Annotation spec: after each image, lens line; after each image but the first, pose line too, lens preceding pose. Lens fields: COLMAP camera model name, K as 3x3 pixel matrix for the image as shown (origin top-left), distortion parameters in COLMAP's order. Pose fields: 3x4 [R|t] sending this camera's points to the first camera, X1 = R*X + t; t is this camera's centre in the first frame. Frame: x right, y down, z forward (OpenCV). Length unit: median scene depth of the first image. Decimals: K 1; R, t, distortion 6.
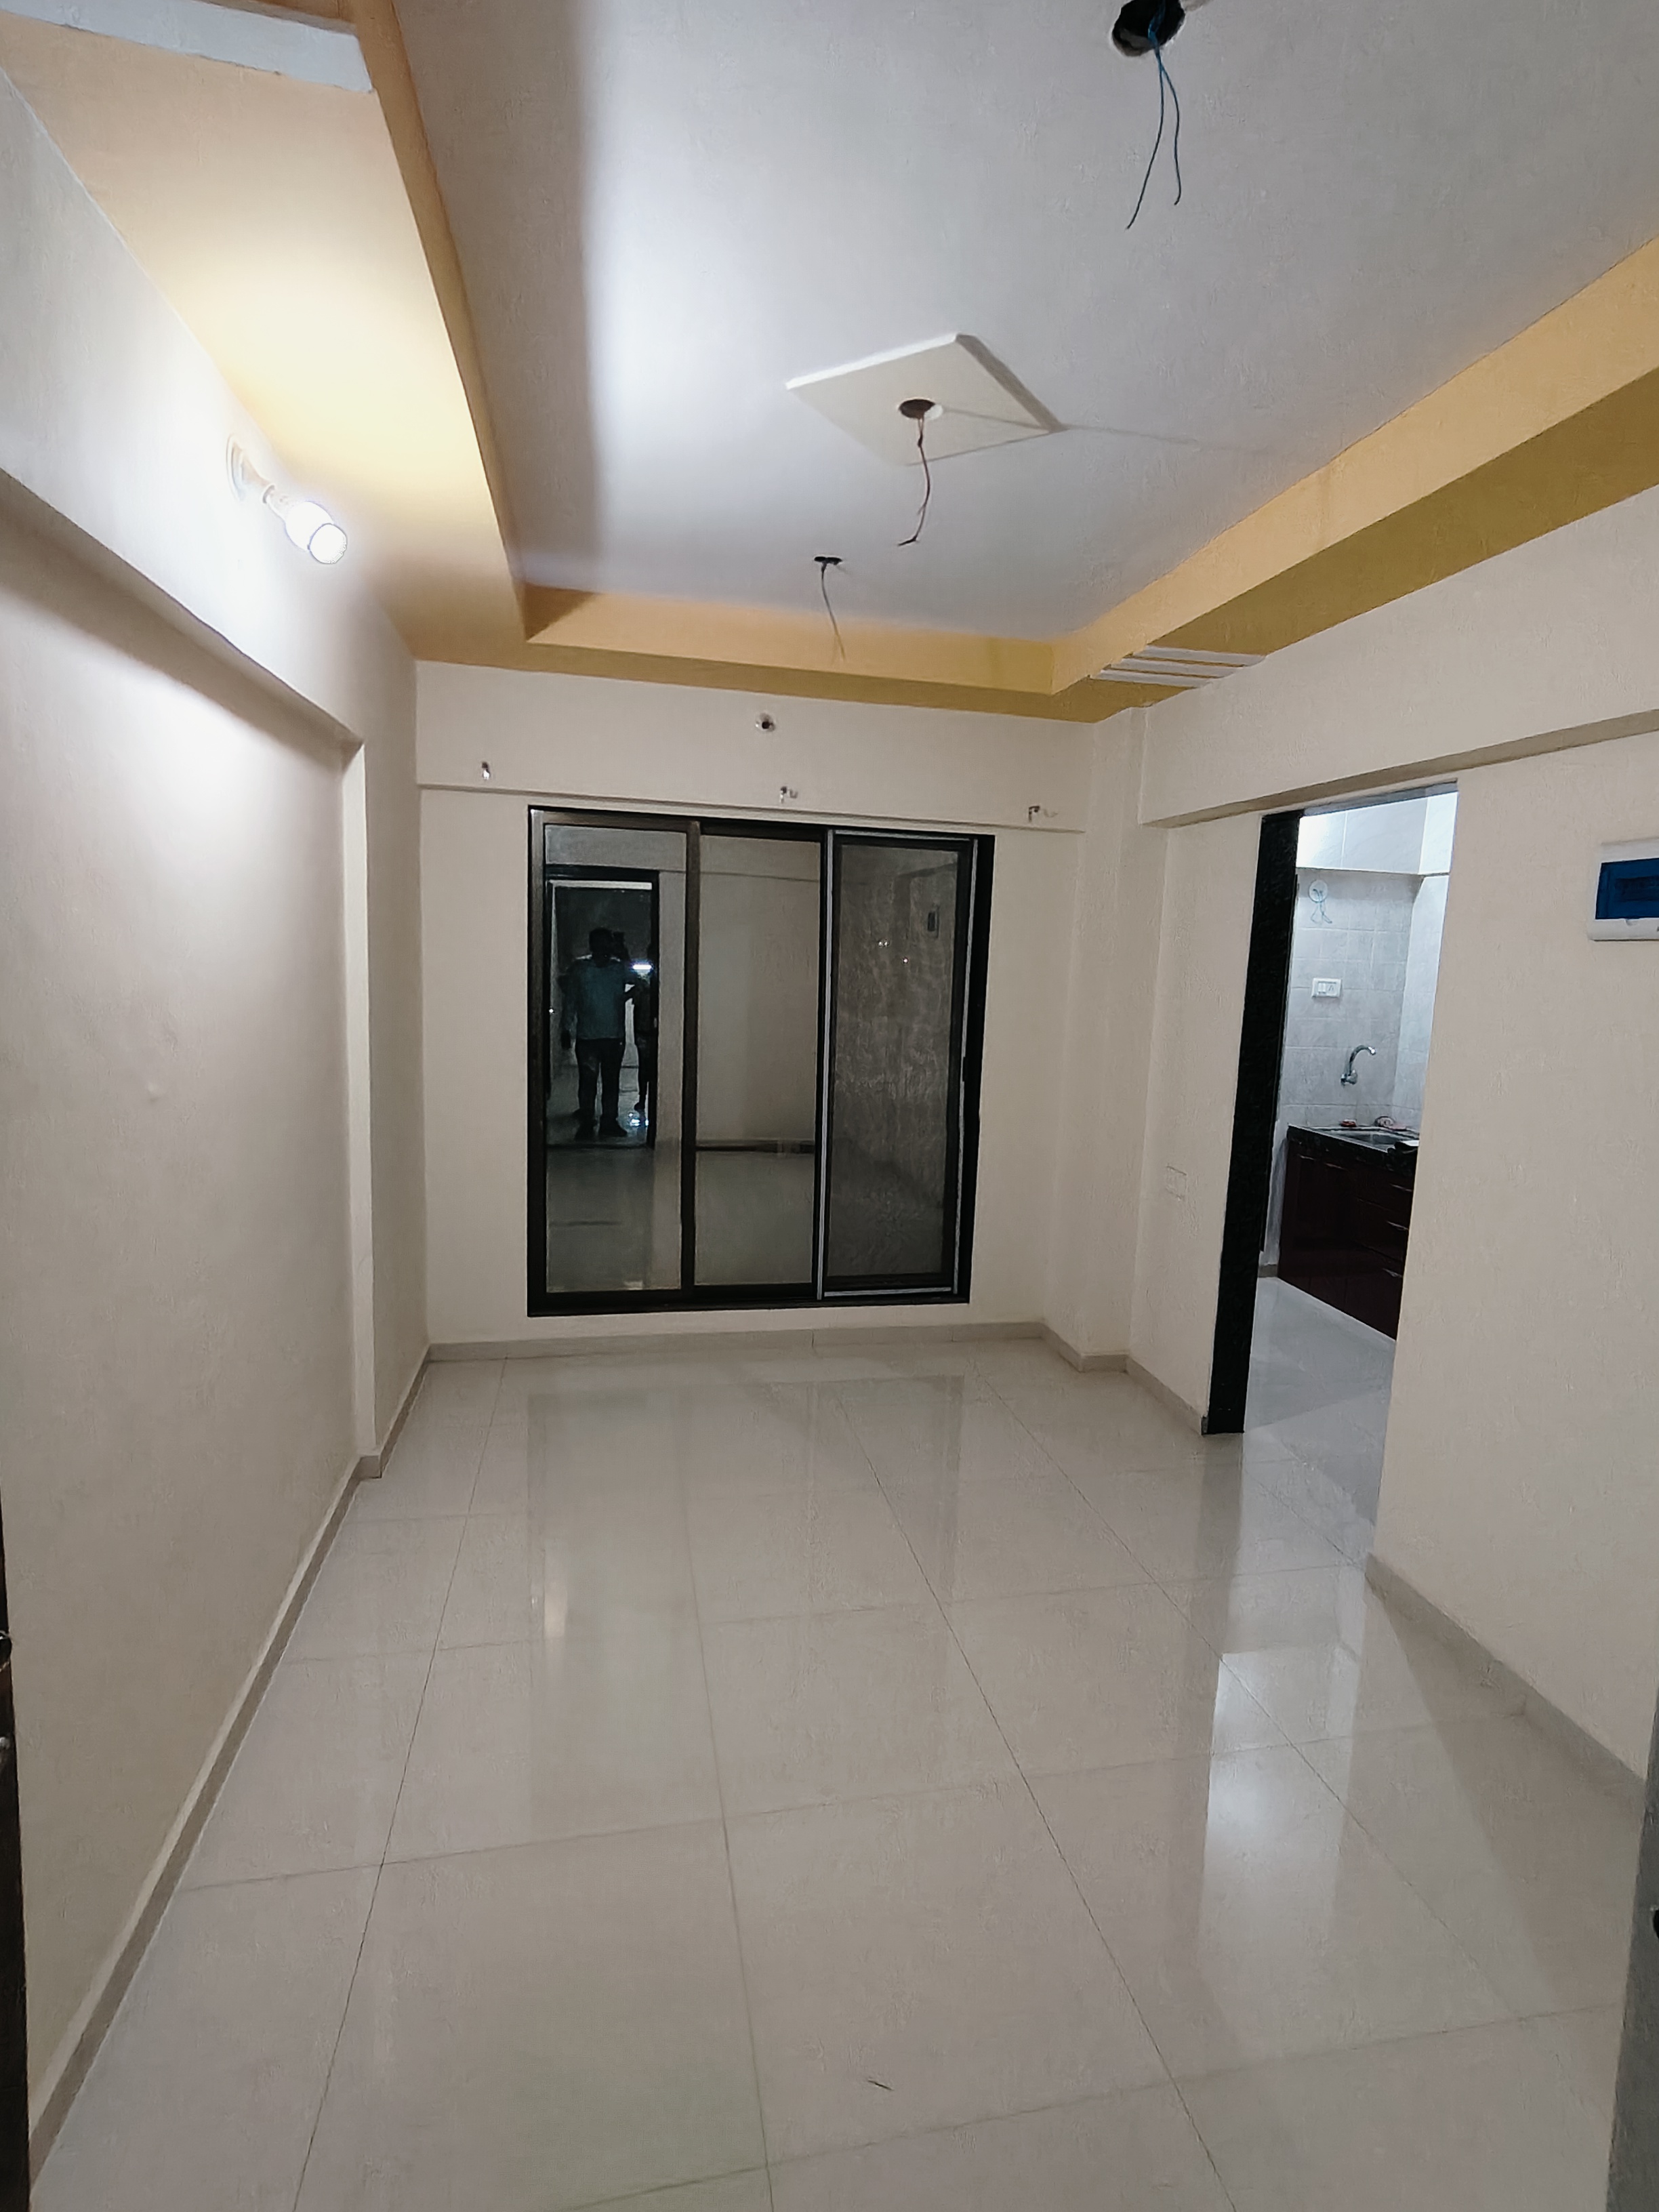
lens RADIAL K [[1051.0, 0, 845.5], [0, 1051.0, 1097.9], [0, 0, 1]] dist [0.000490, 0.000005]
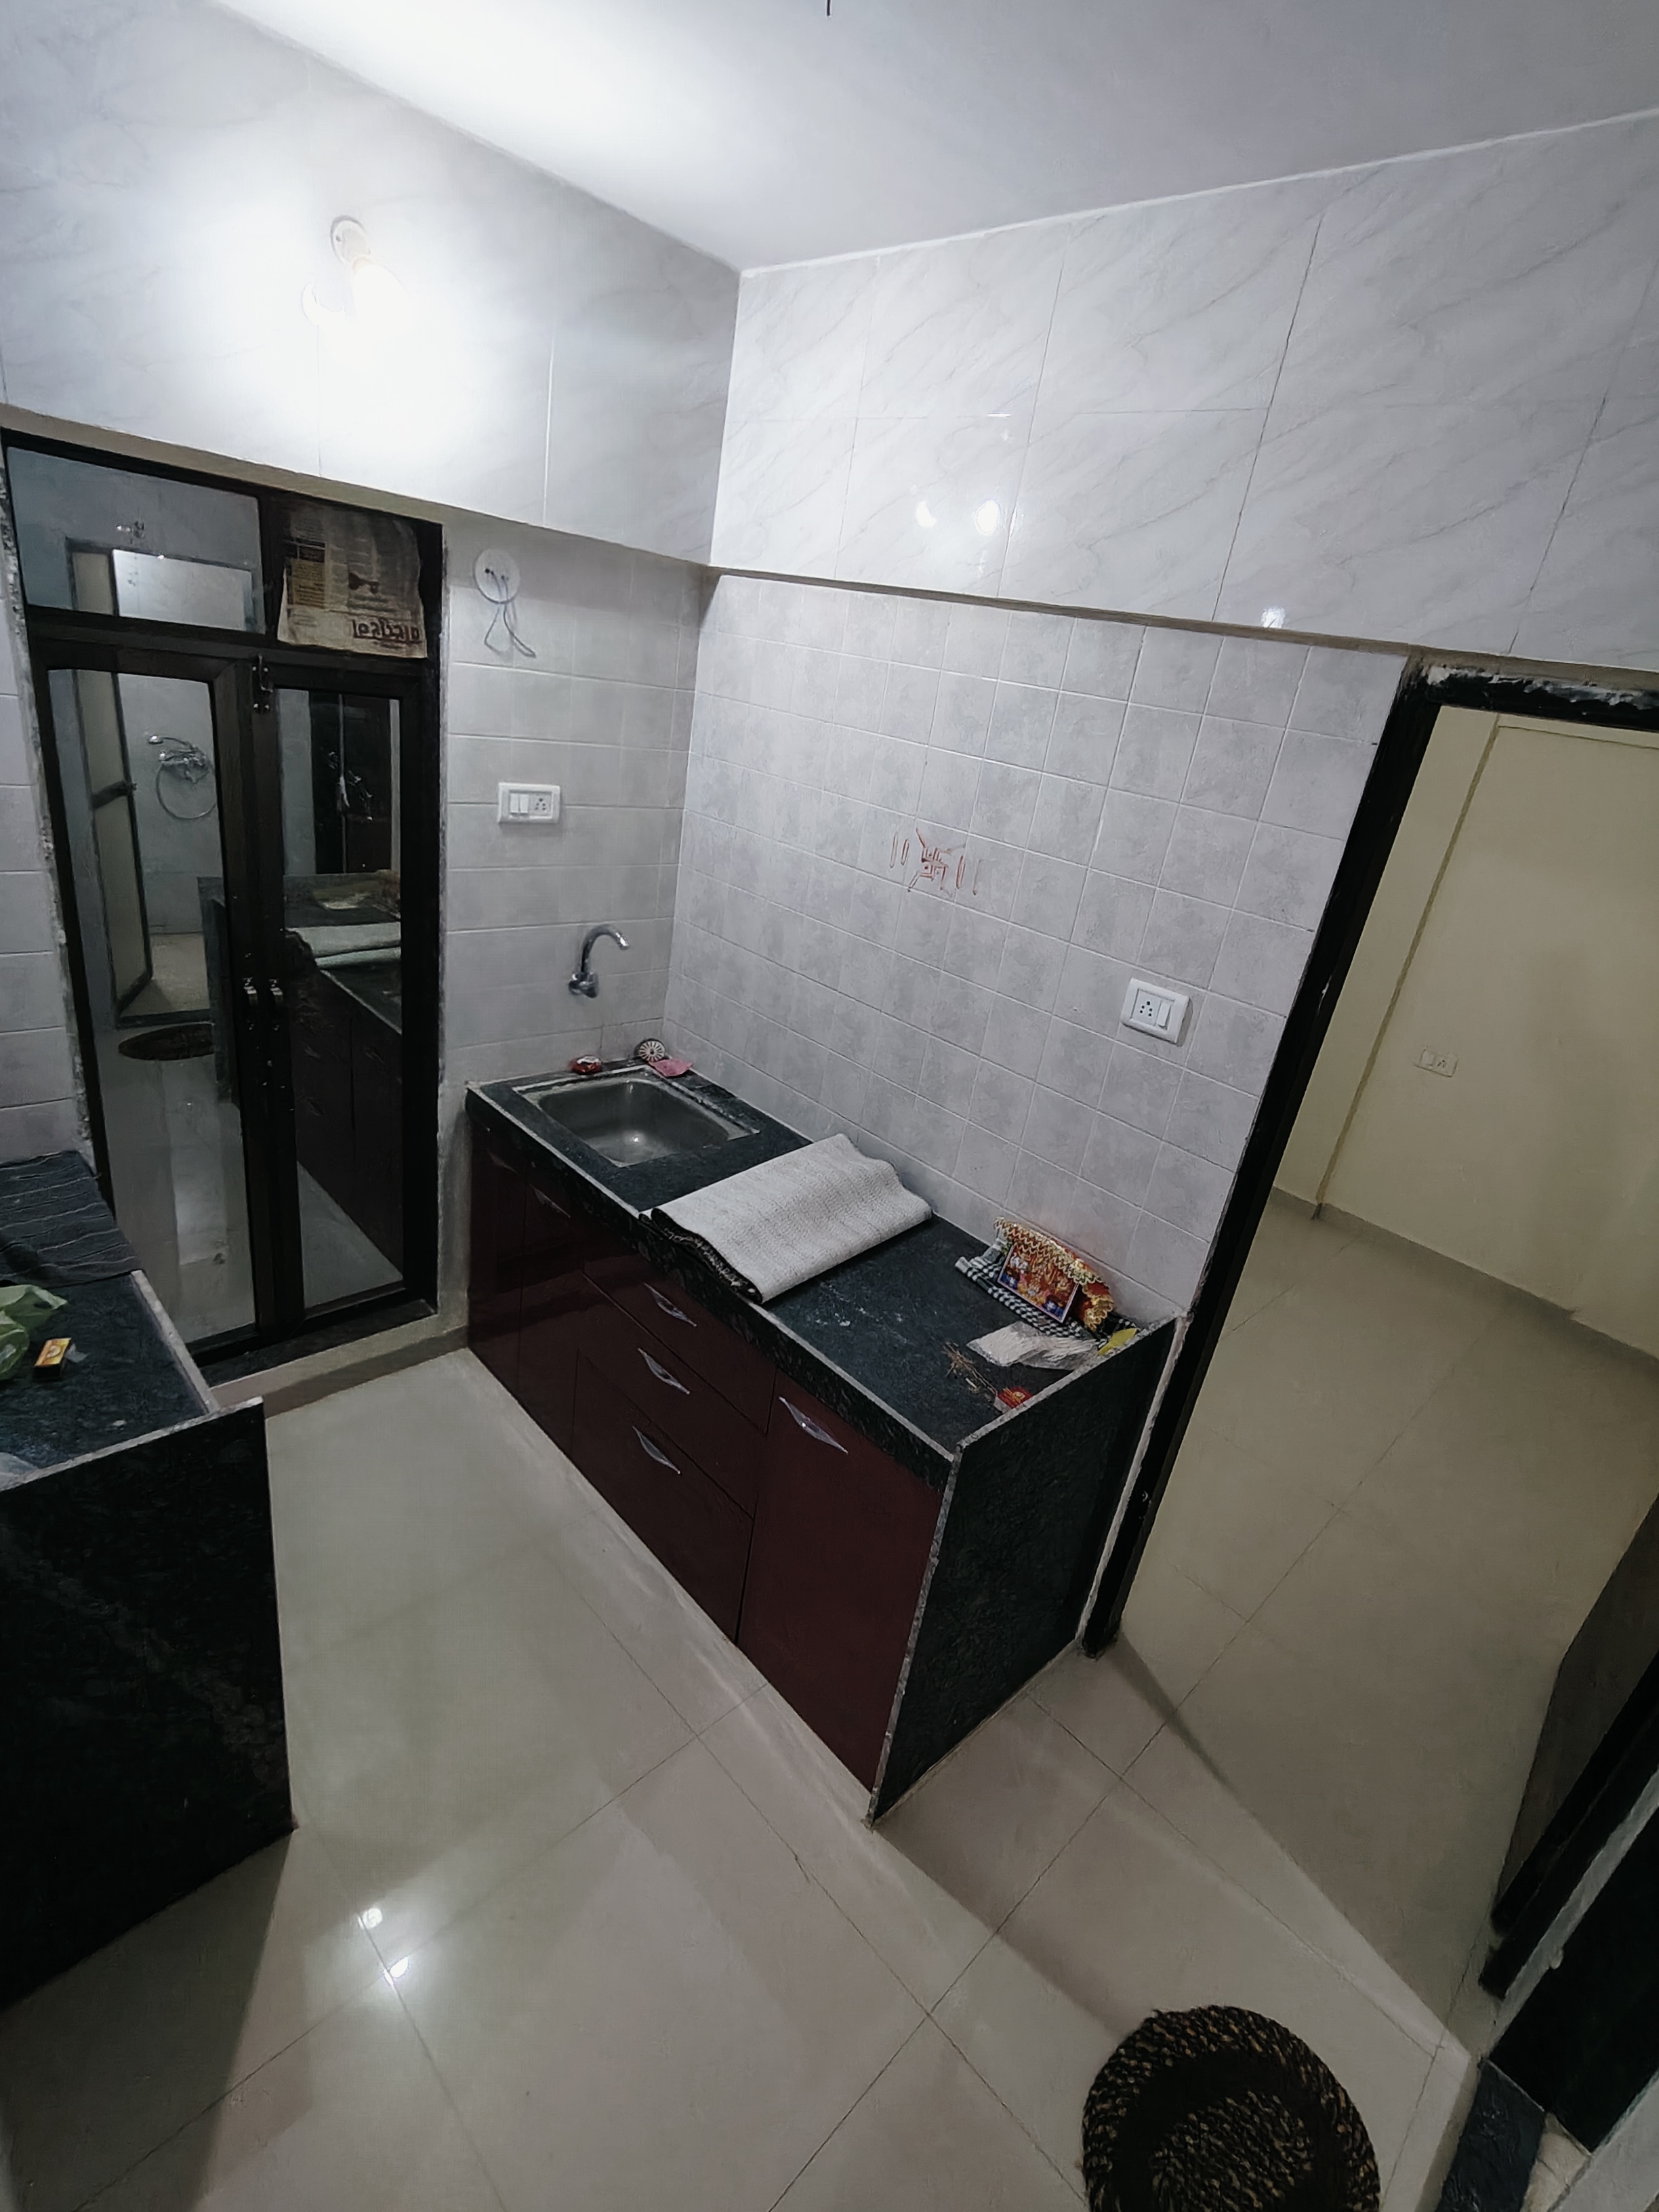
lens RADIAL K [[1051.0, 0, 833.4], [0, 1051.0, 1099.5], [0, 0, 1]] dist [0.000490, 0.000005]
pose [[0.836859, -0.121369, 0.533795, 0.304059], [-0.045698, 0.956220, 0.289059, -0.120254], [-0.545509, -0.266295, 0.794674, 0.516838]]
